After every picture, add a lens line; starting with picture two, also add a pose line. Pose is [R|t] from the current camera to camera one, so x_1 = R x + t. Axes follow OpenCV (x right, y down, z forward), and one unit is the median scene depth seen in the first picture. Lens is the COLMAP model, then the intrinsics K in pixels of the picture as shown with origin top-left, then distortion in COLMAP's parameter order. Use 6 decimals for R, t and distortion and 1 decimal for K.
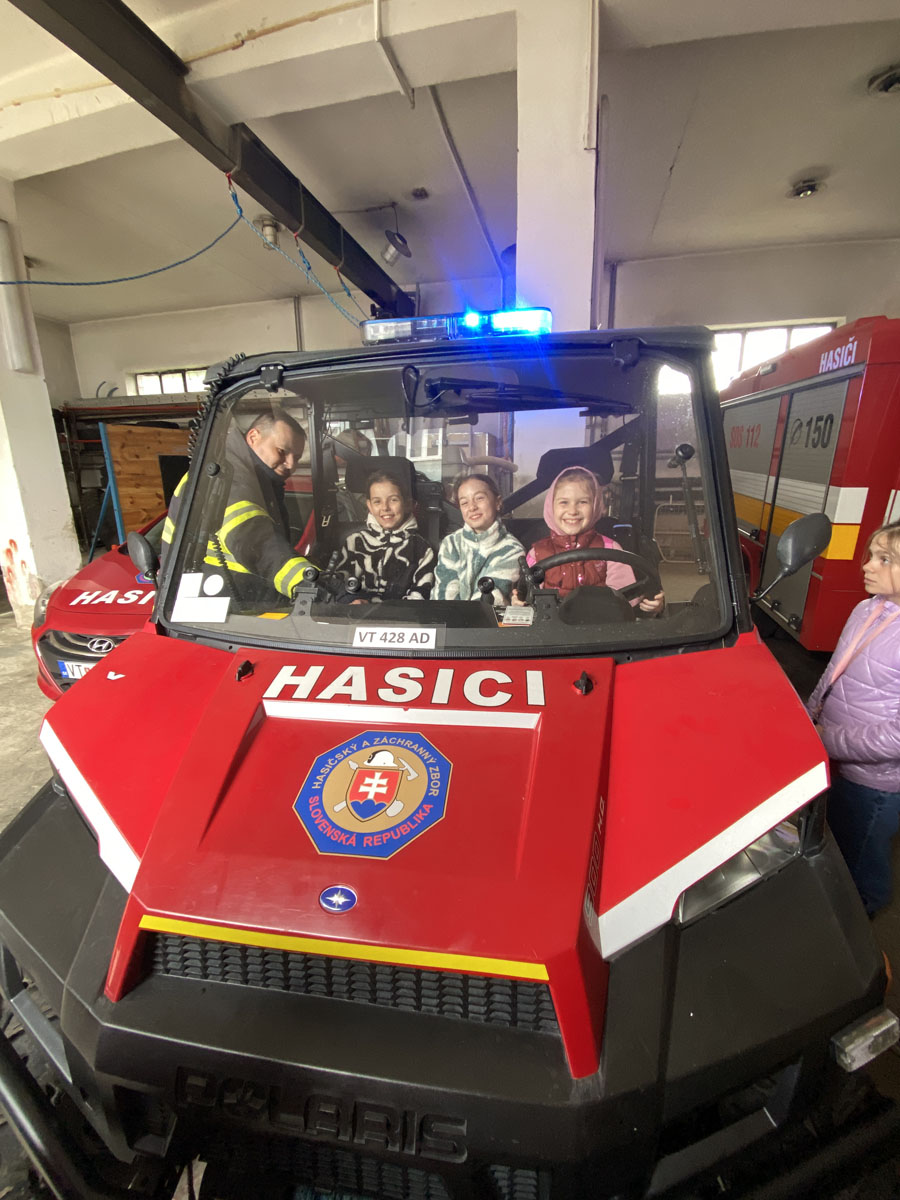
lens RADIAL K [[481.5, 0, 478.3], [0, 481.5, 580.4], [0, 0, 1]] dist [0.038175, -0.025332]
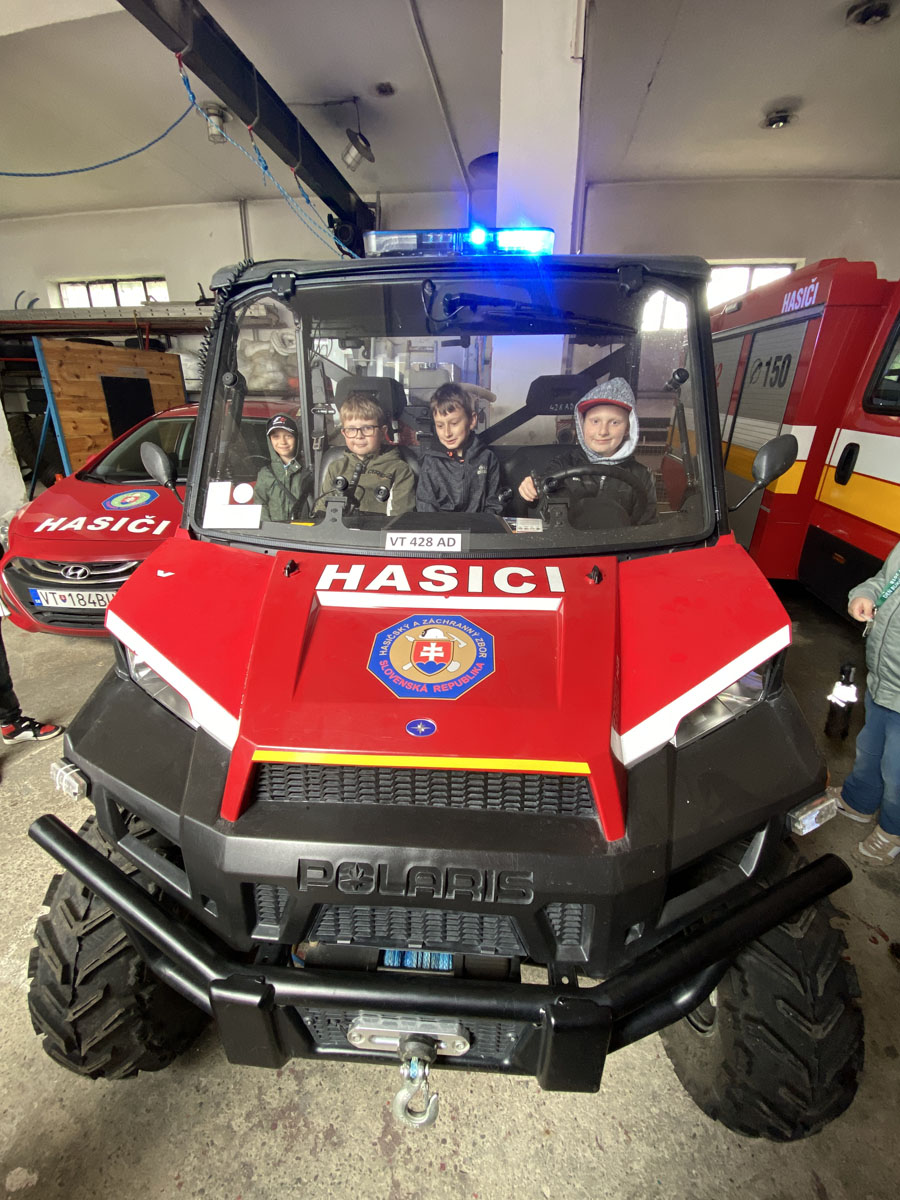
lens RADIAL K [[481.5, 0, 478.3], [0, 481.5, 580.4], [0, 0, 1]] dist [0.038175, -0.025332]
pose [[0.995345, -0.006391, 0.096169, -0.114063], [-0.004712, 0.993379, 0.114790, 0.058914], [-0.096266, -0.114709, 0.988724, -0.086839]]
